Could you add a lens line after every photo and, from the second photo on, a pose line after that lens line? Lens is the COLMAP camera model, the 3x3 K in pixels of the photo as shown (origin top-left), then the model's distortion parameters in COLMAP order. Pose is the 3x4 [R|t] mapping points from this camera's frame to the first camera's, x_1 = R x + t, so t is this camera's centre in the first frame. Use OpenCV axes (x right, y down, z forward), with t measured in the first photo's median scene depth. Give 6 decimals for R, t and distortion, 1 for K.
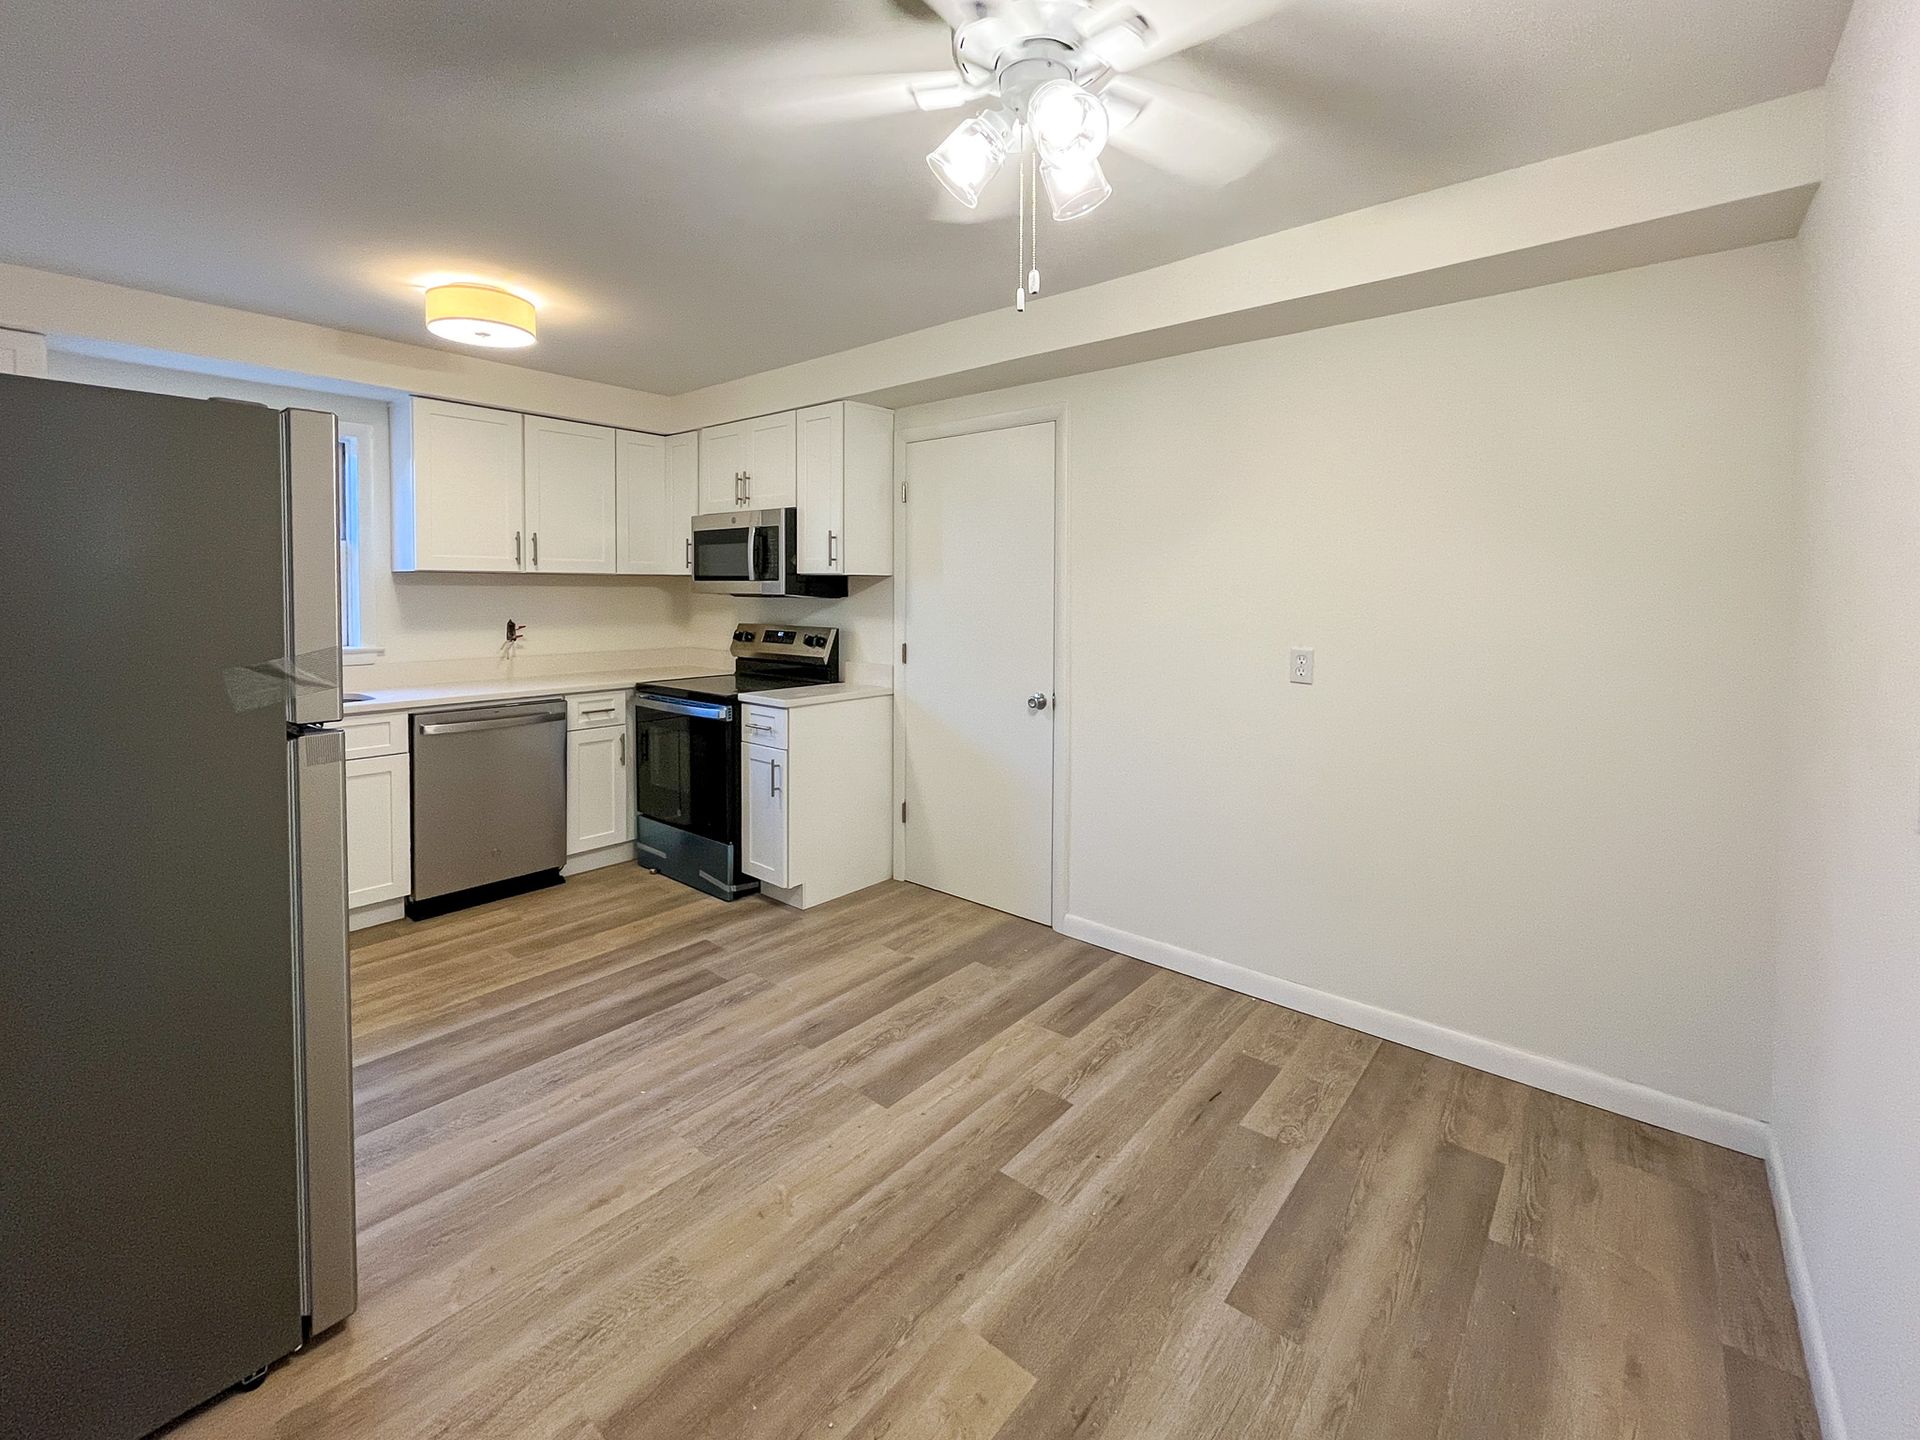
lens RADIAL K [[824.1, 0, 960.0], [0, 824.1, 720.0], [0, 0, 1]] dist [0.000162, -0.000514]
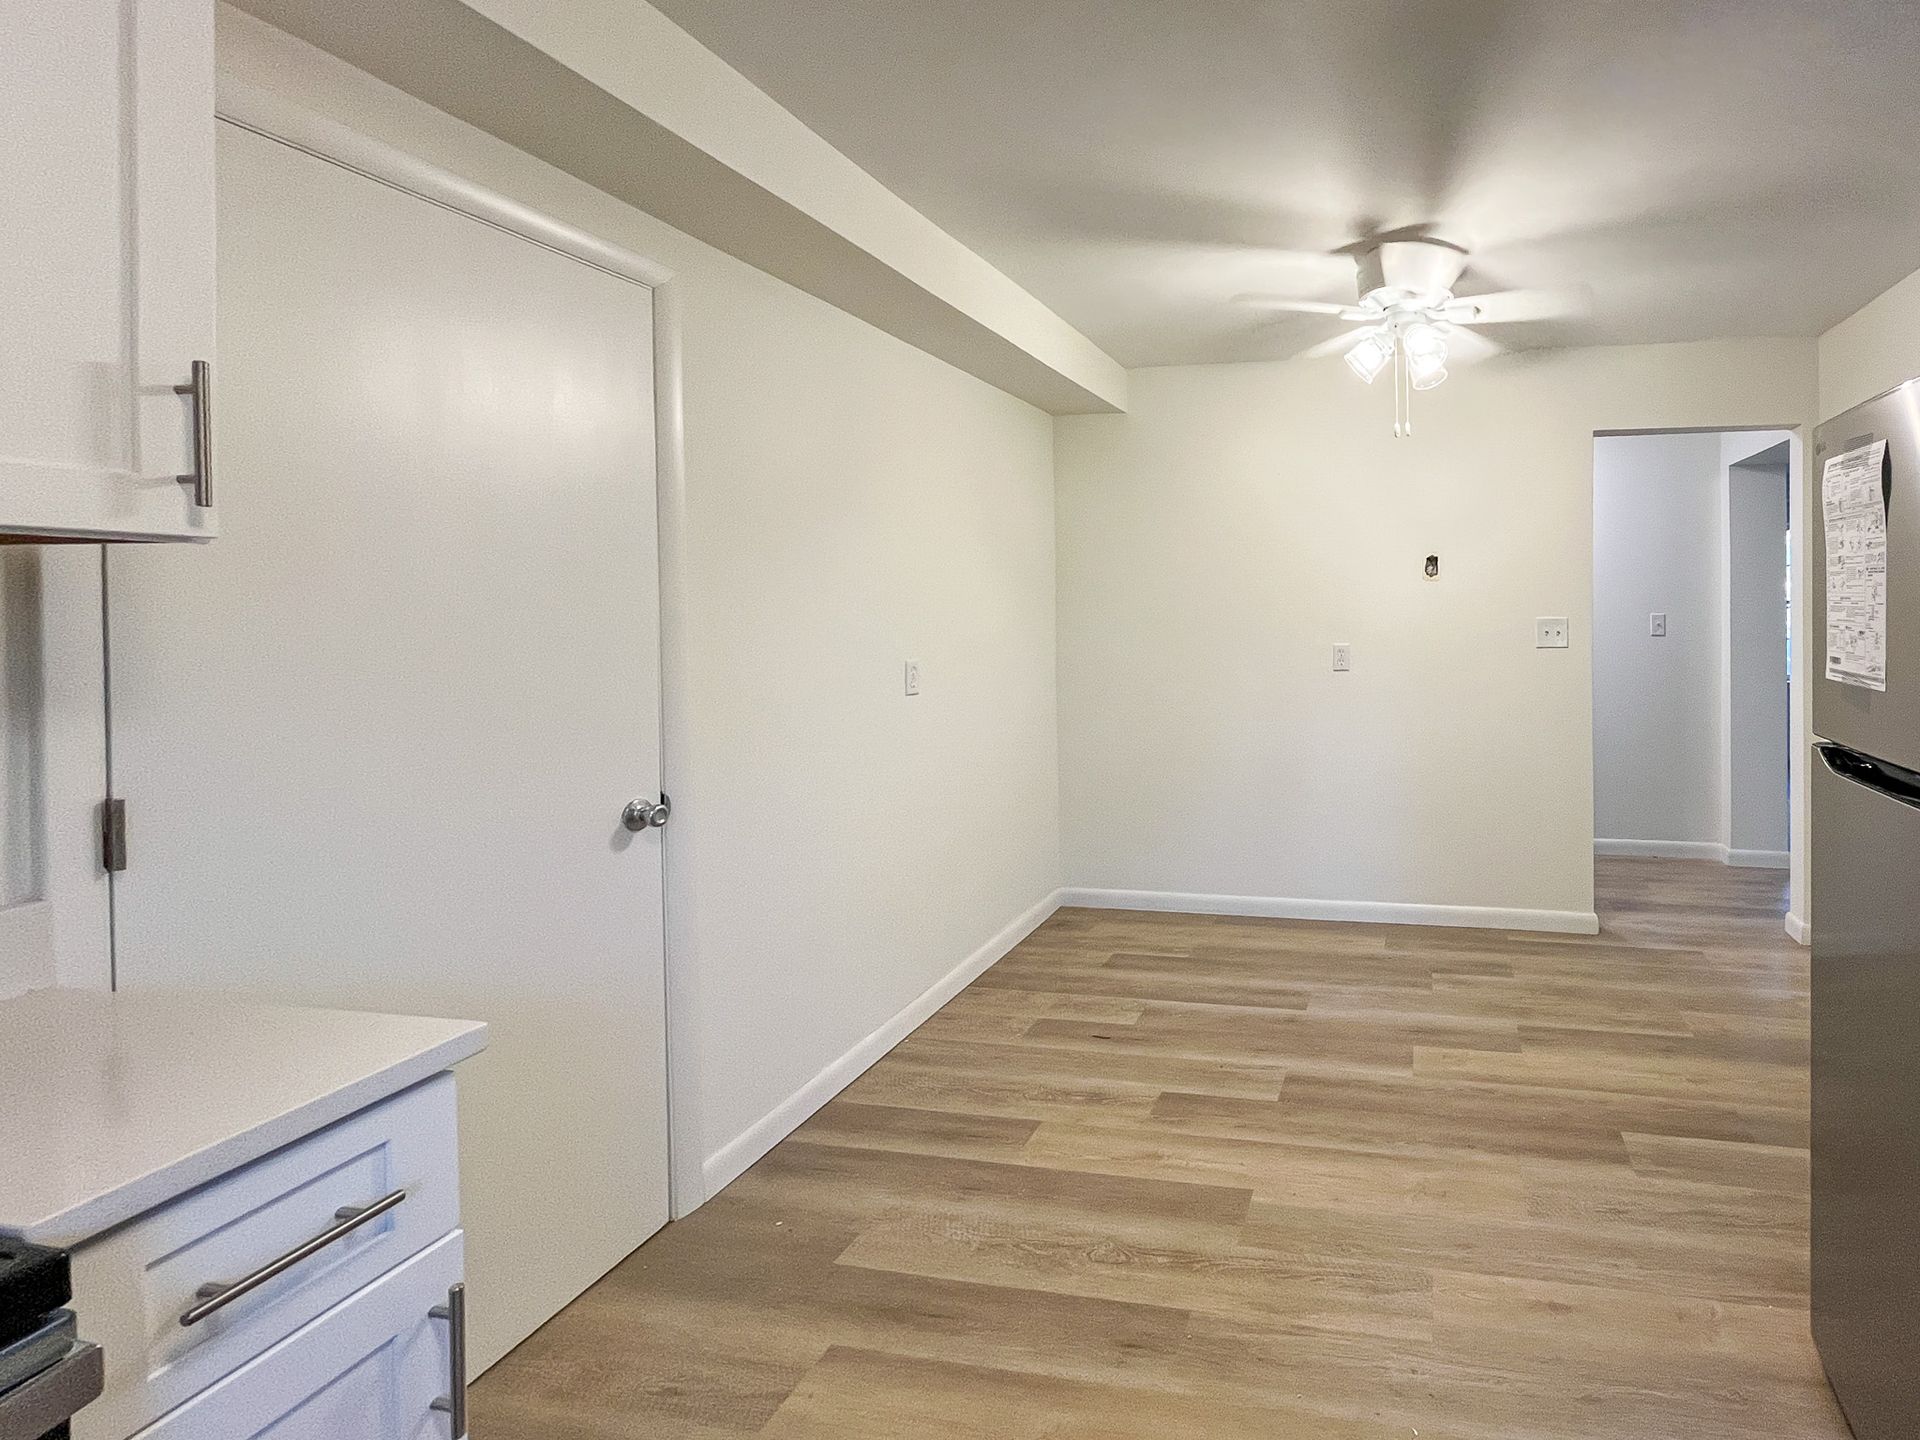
lens RADIAL K [[824.1, 0, 960.0], [0, 824.1, 720.0], [0, 0, 1]] dist [0.000162, -0.000514]
pose [[-0.263635, -0.142206, 0.954083, -1.019362], [0.180902, 0.964236, 0.193707, -0.440261], [-0.947508, 0.223664, -0.228481, 1.612265]]
